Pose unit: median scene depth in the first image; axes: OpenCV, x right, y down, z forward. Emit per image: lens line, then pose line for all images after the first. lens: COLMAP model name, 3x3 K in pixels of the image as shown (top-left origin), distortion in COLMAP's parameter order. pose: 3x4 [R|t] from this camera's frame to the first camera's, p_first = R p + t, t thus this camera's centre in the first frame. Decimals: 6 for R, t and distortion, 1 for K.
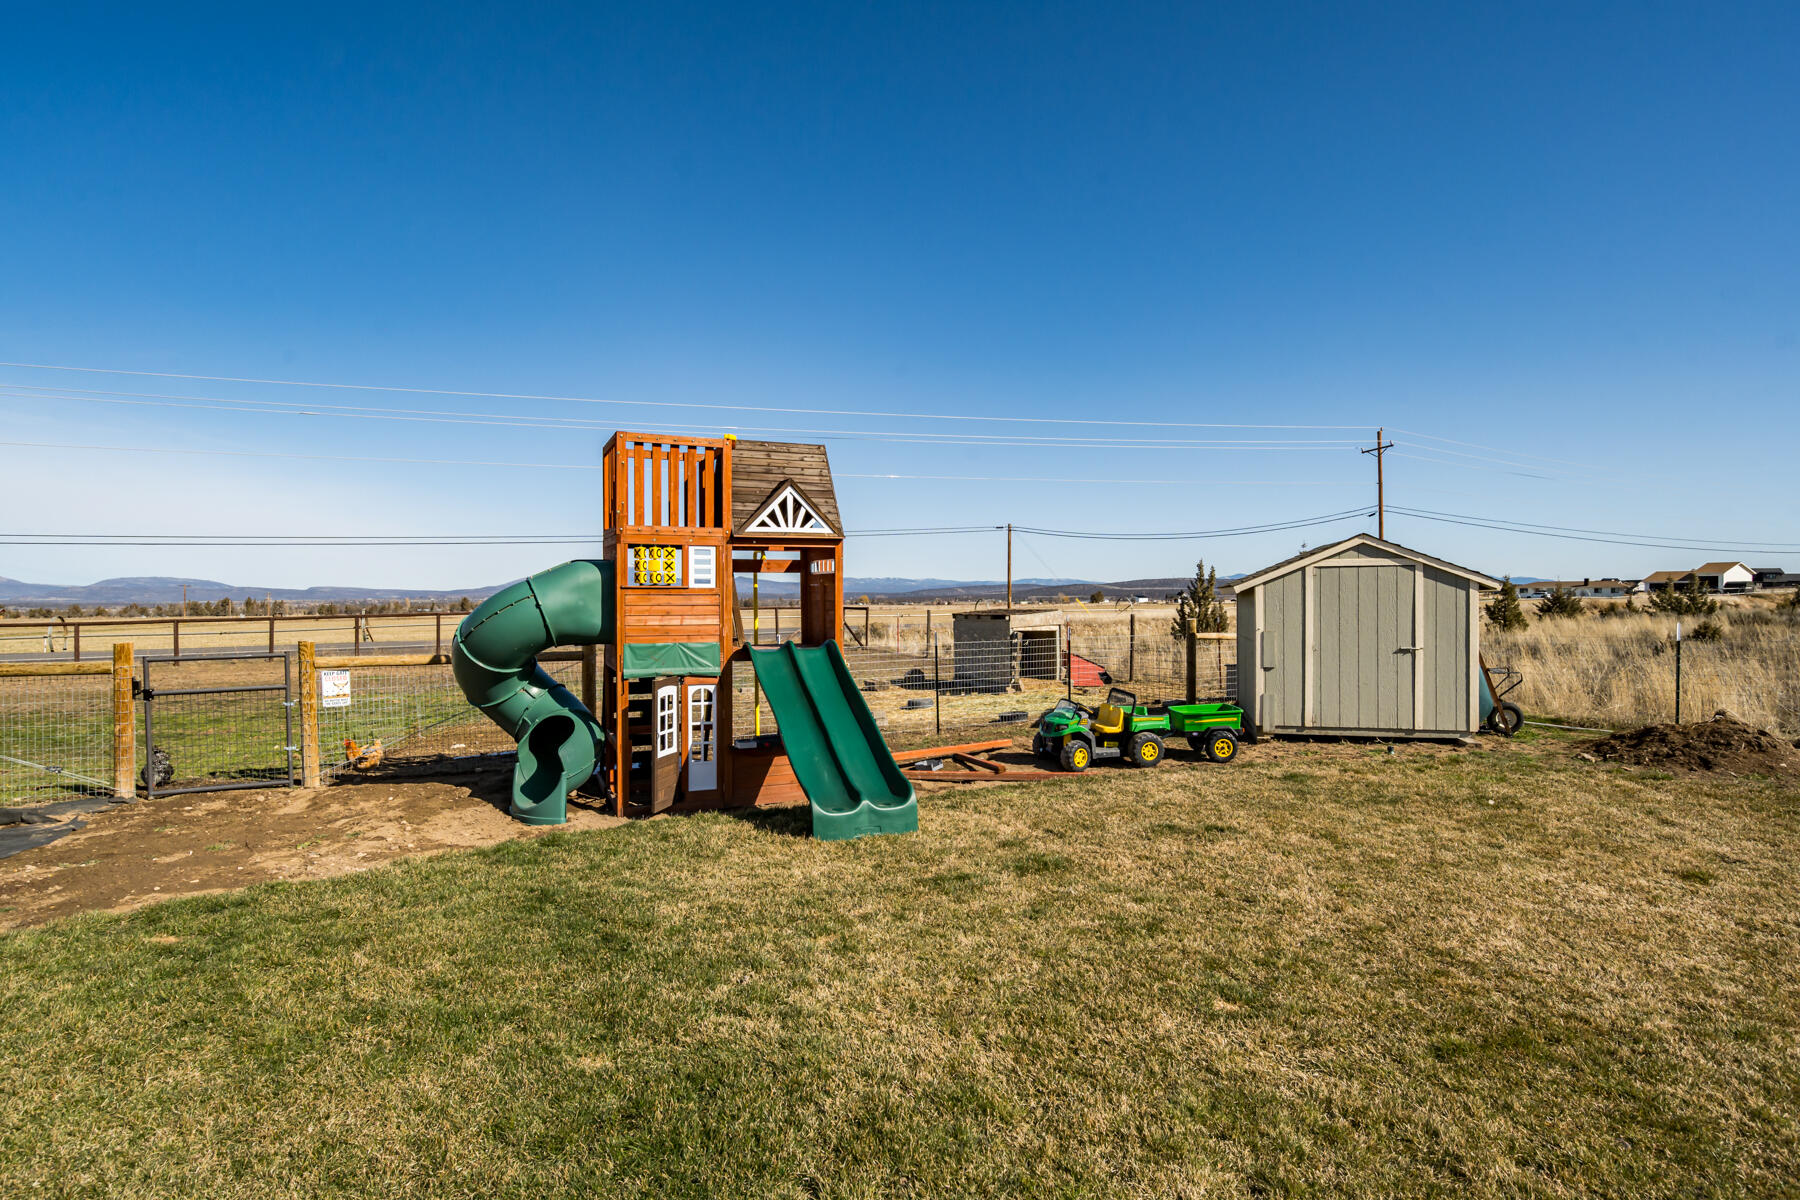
lens RADIAL K [[918.9, 0, 900.2], [0, 918.9, 601.4], [0, 0, 1]] dist [-0.021078, 0.010841]
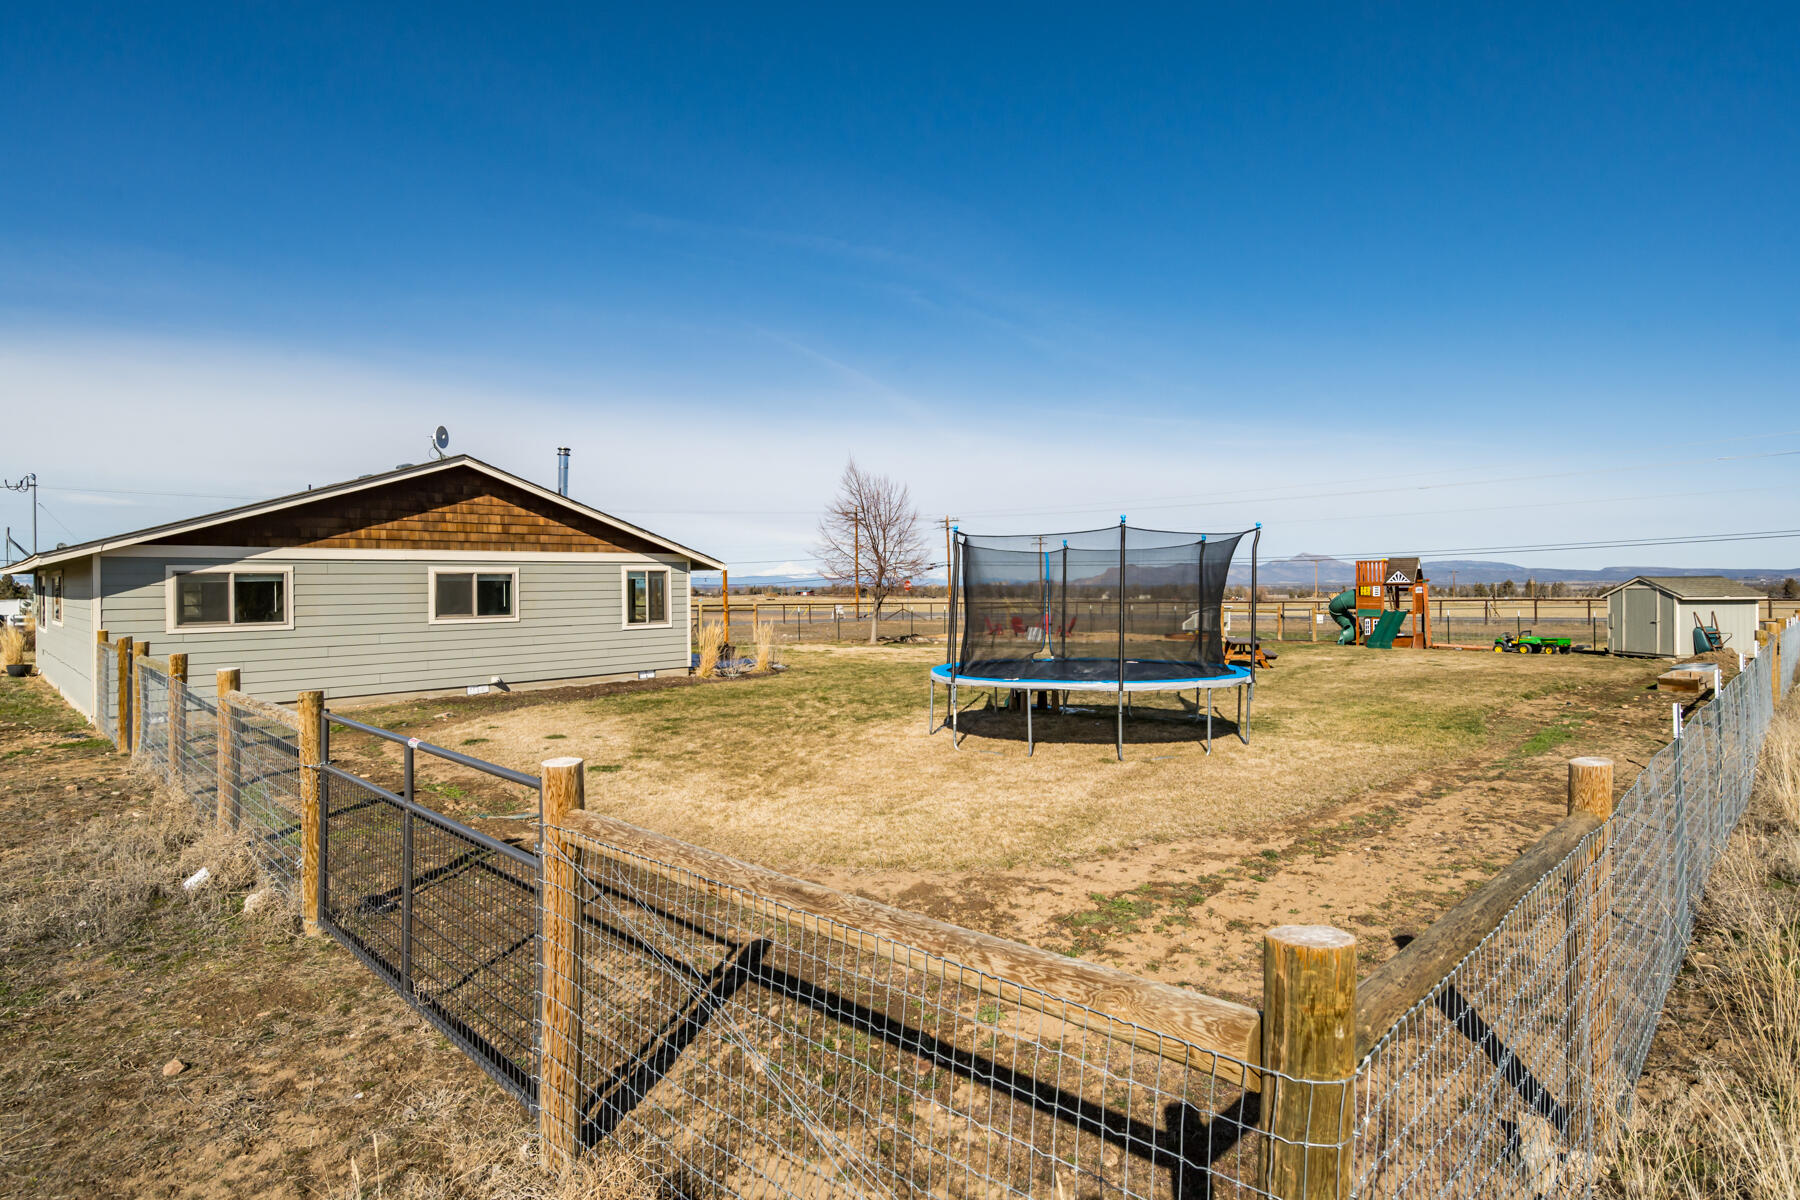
lens RADIAL K [[918.9, 0, 895.1], [0, 918.9, 592.8], [0, 0, 1]] dist [-0.021078, 0.010841]
pose [[0.316381, 0.010275, -0.948576, 3.086986], [0.001049, 0.999937, 0.011182, -0.079331], [0.948631, -0.004533, 0.316351, -2.440369]]
